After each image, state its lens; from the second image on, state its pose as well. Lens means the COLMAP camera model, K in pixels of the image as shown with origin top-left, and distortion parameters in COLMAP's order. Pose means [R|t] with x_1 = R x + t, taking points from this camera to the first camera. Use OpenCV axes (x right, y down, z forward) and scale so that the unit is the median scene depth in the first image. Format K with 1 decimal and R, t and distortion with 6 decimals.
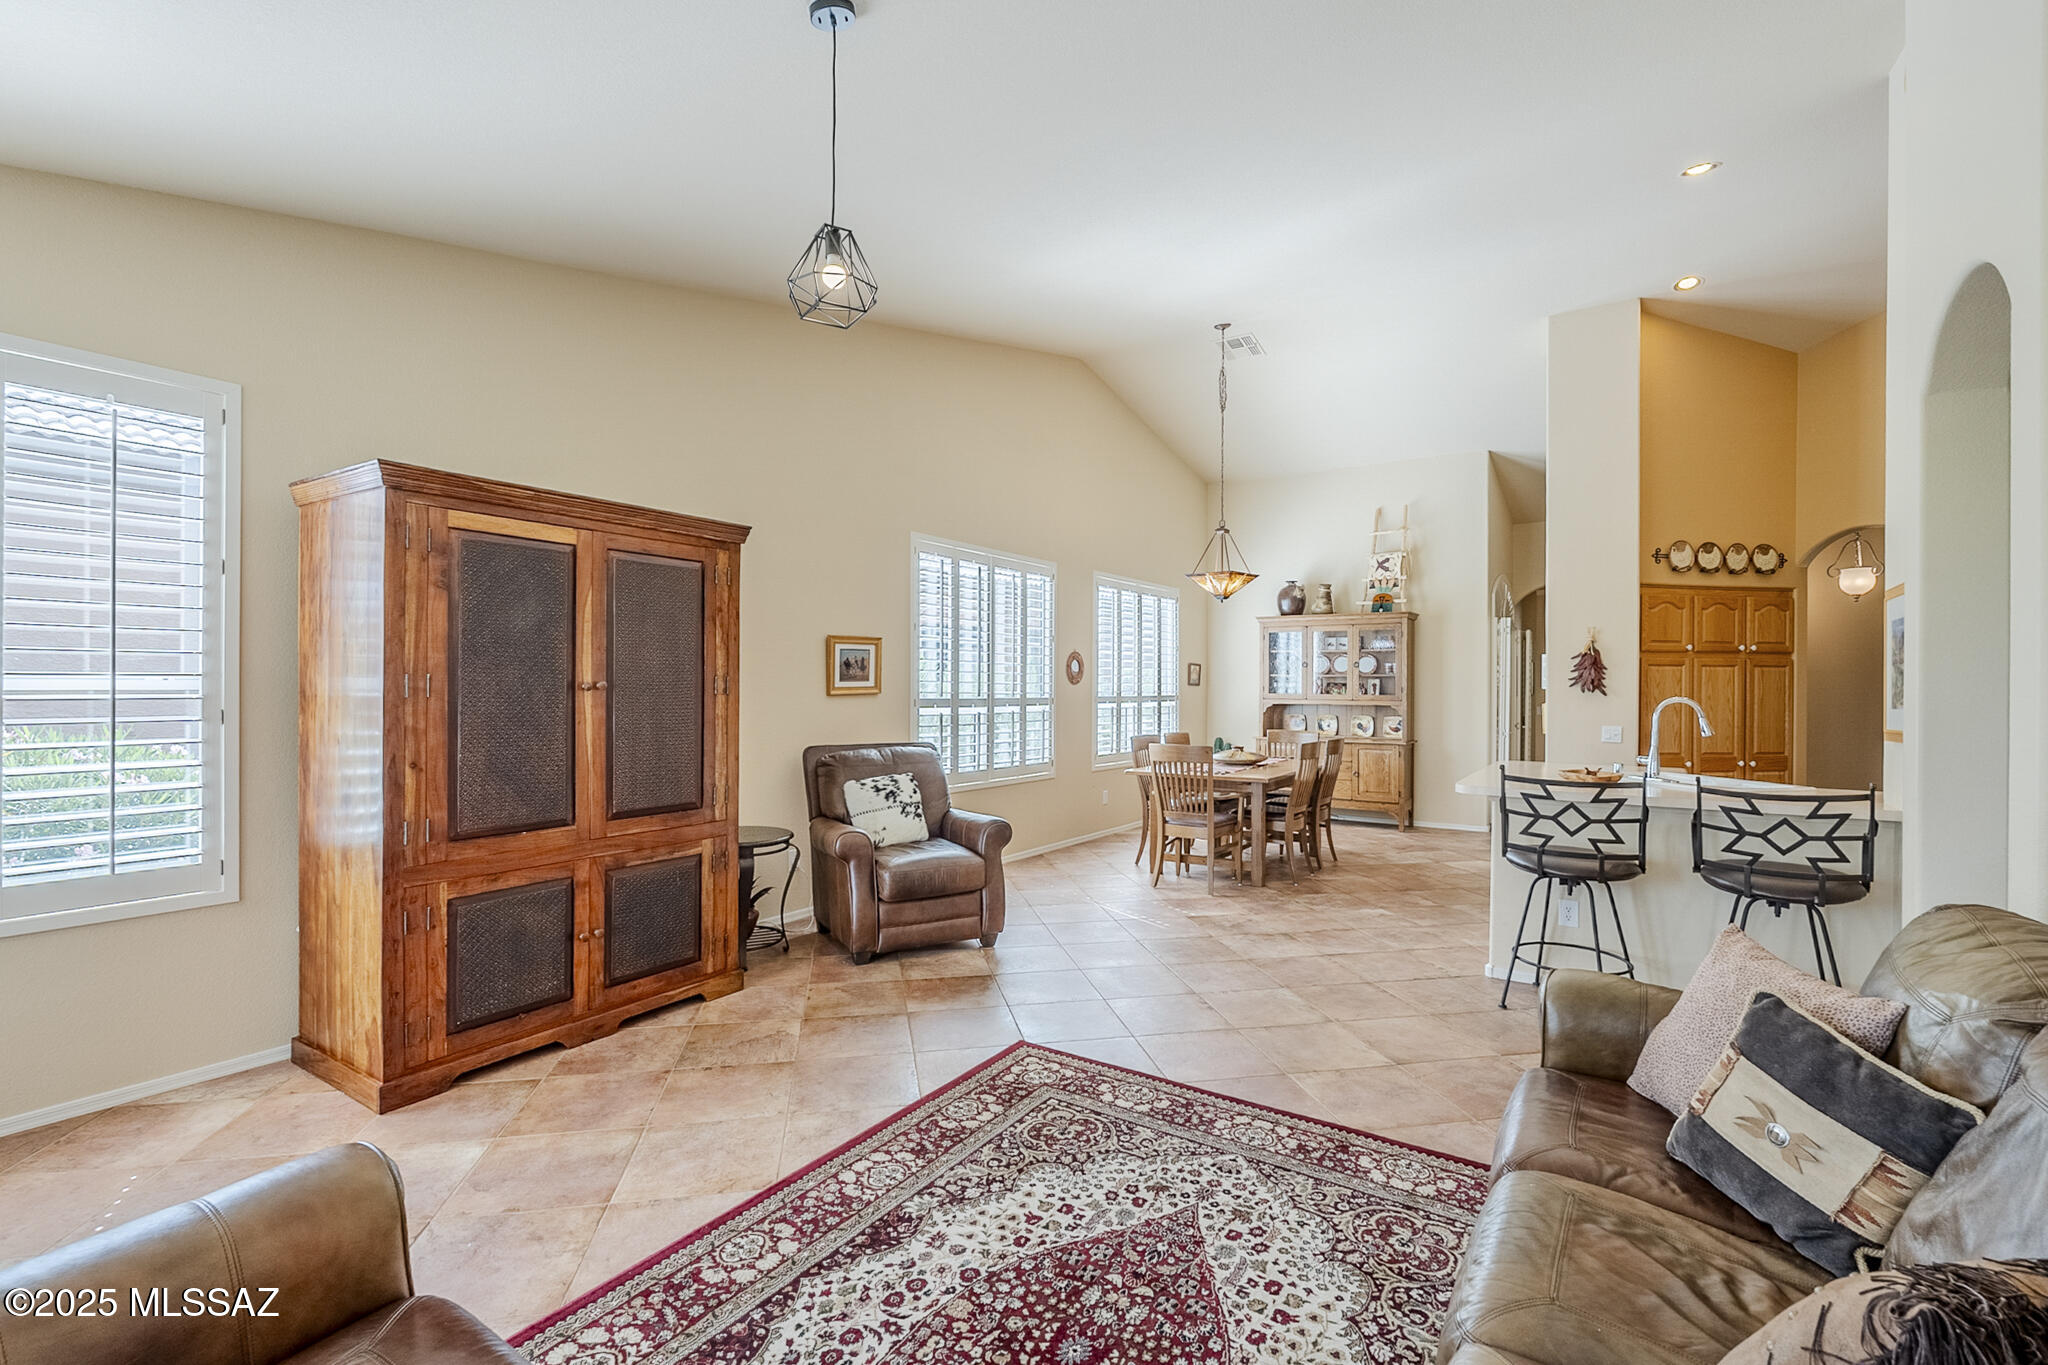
lens RADIAL K [[919.9, 0, 1046.8], [0, 919.9, 686.9], [0, 0, 1]] dist [-0.002760, -0.000431]
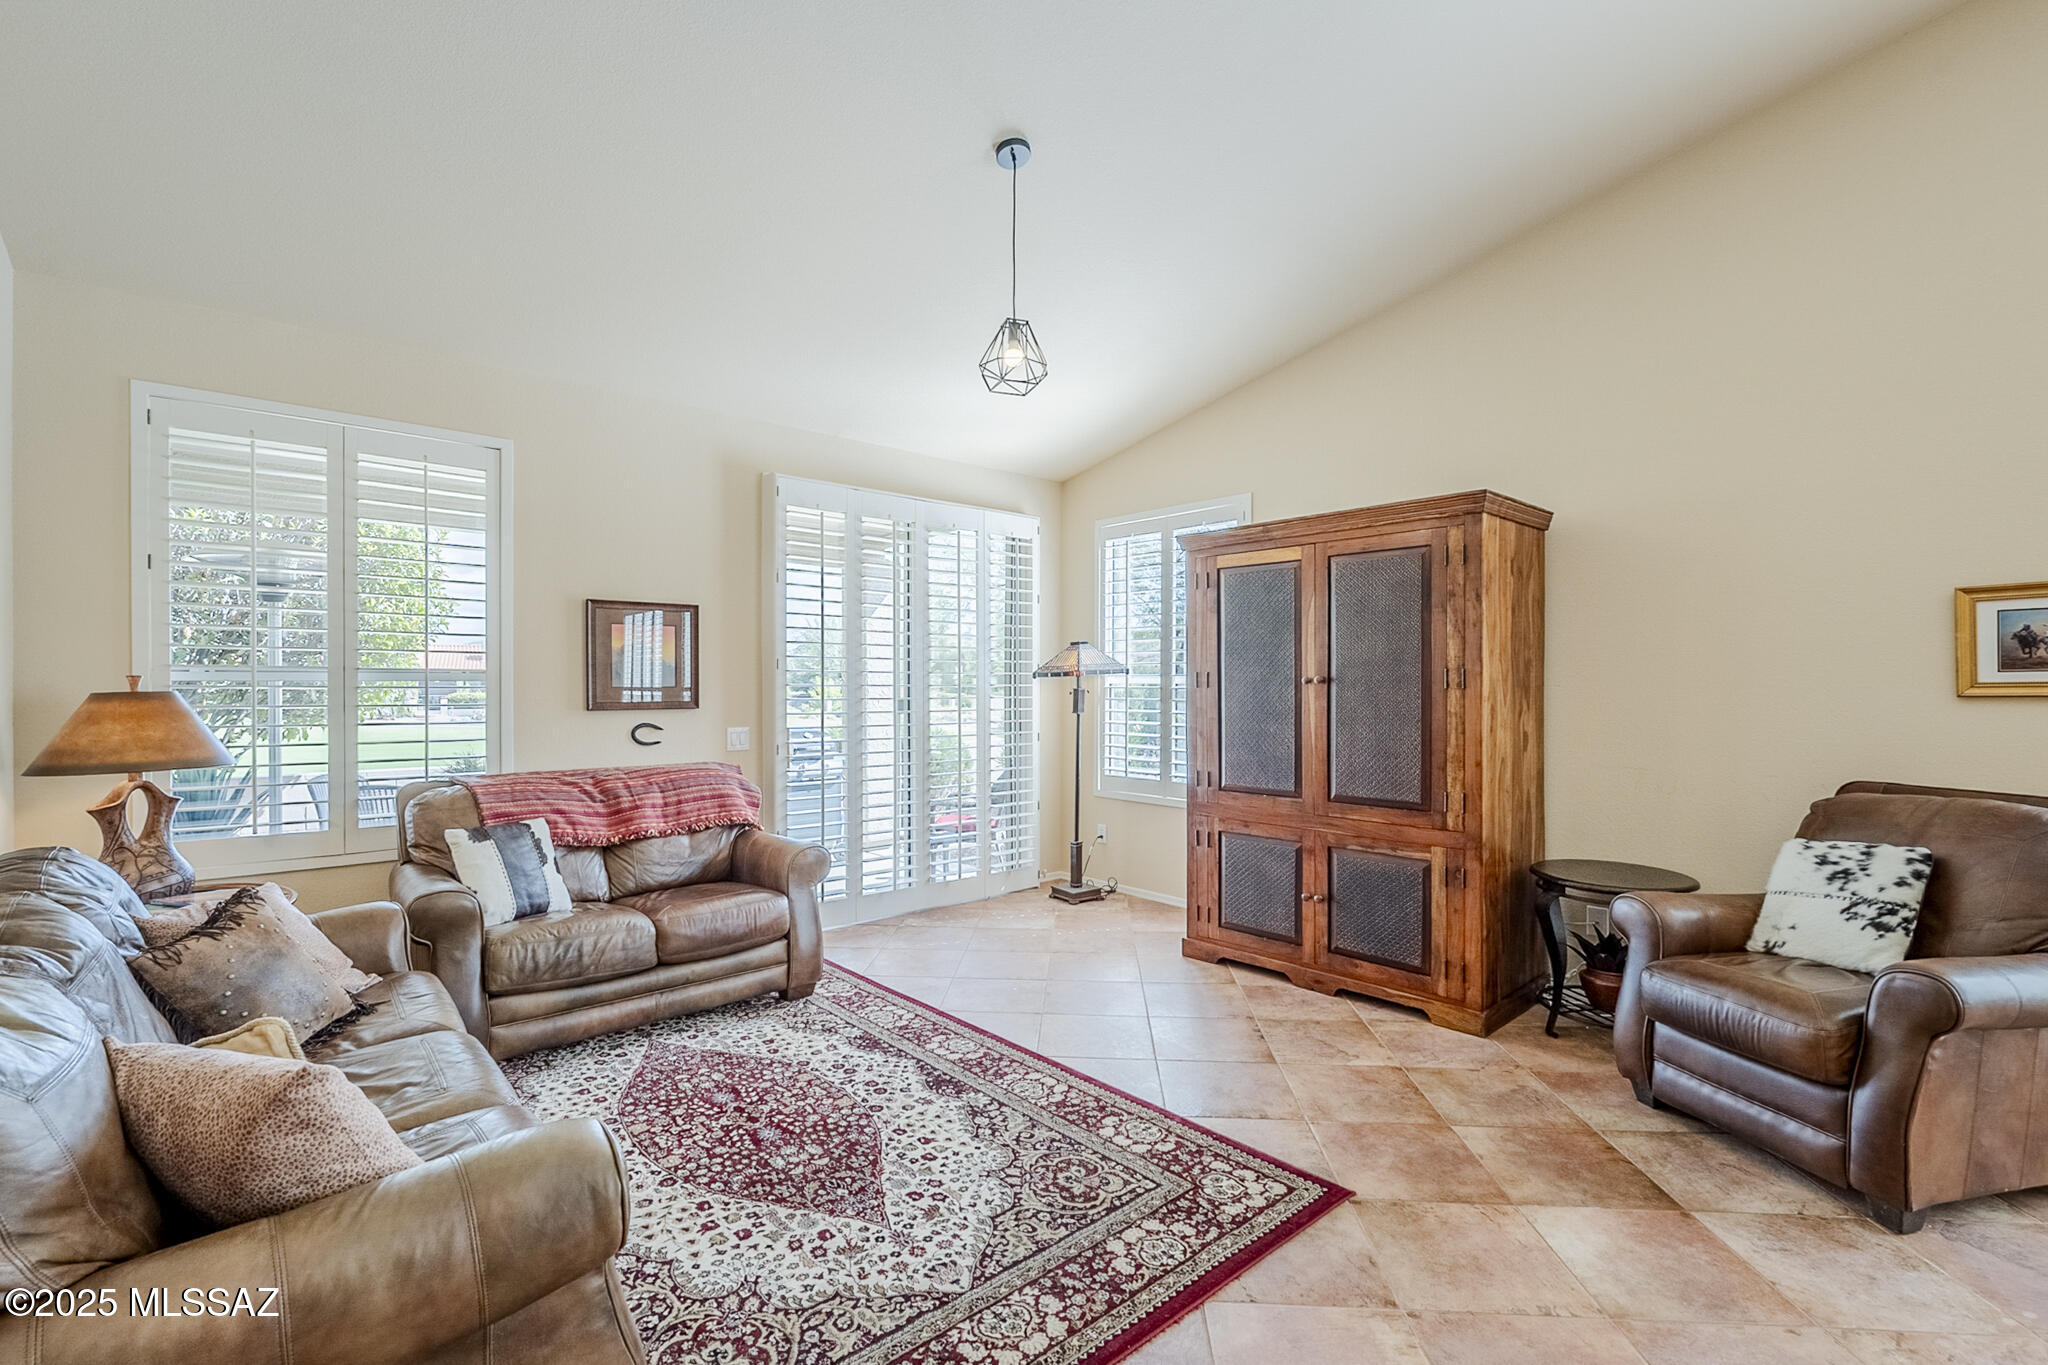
lens RADIAL K [[919.9, 0, 1020.4], [0, 919.9, 689.1], [0, 0, 1]] dist [-0.002760, -0.000431]
pose [[-0.274509, 0.001588, -0.961583, 0.651155], [-0.003004, 0.999992, 0.002509, 0.005163], [0.961580, 0.003578, -0.274503, 0.876280]]
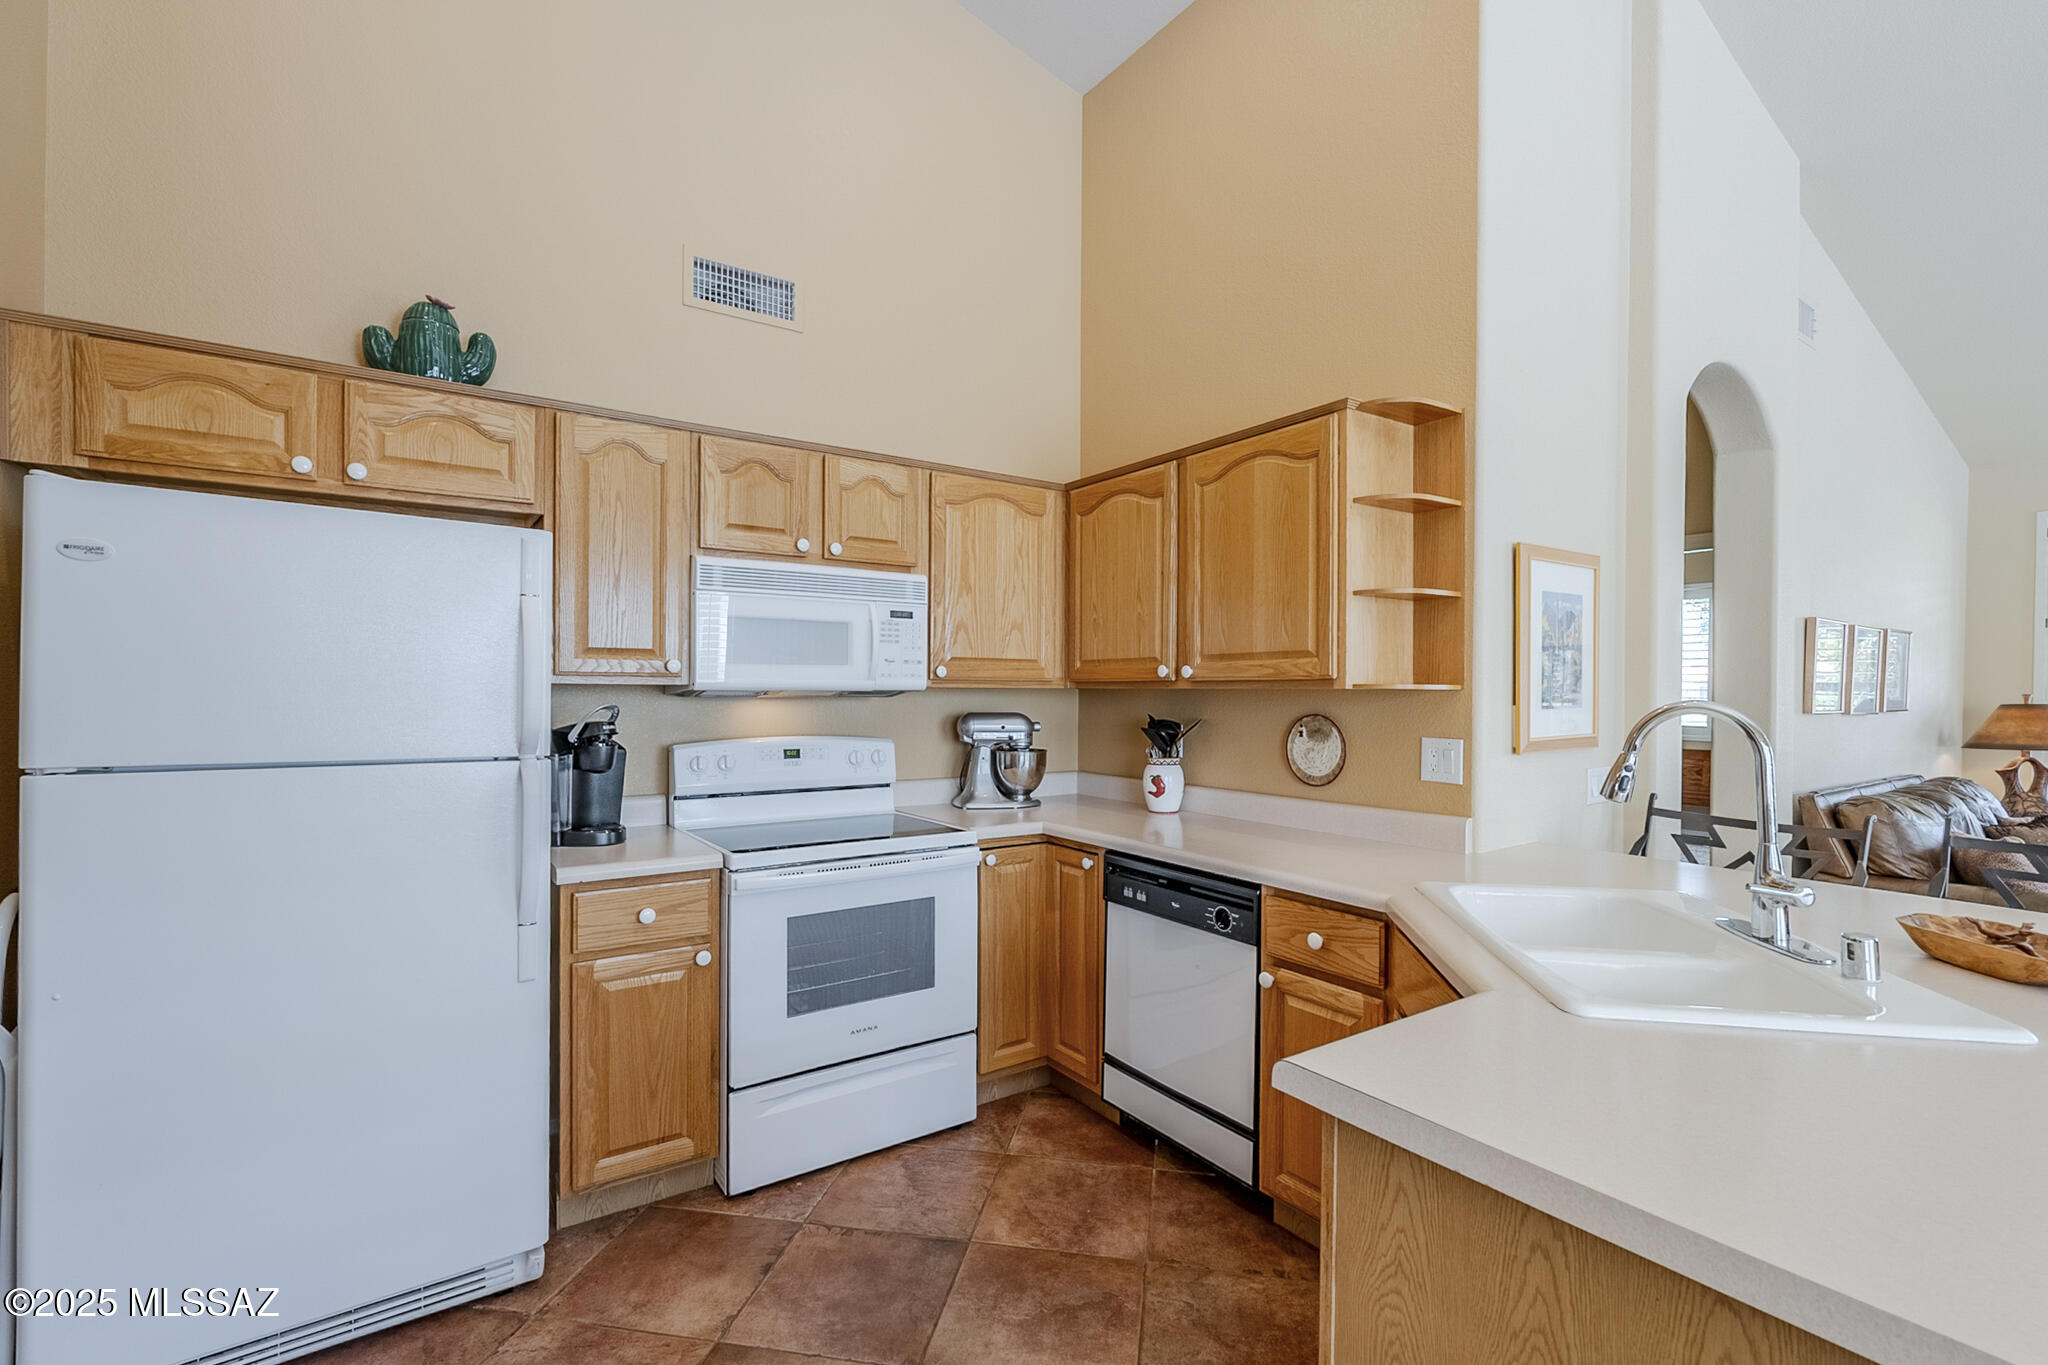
lens RADIAL K [[919.9, 0, 1027.9], [0, 919.9, 696.6], [0, 0, 1]] dist [-0.002760, -0.000431]
pose [[-0.925852, -0.016305, 0.377535, 0.940350], [-0.013767, 0.999861, 0.009422, 0.009187], [-0.377636, 0.003526, -0.925947, 1.704216]]
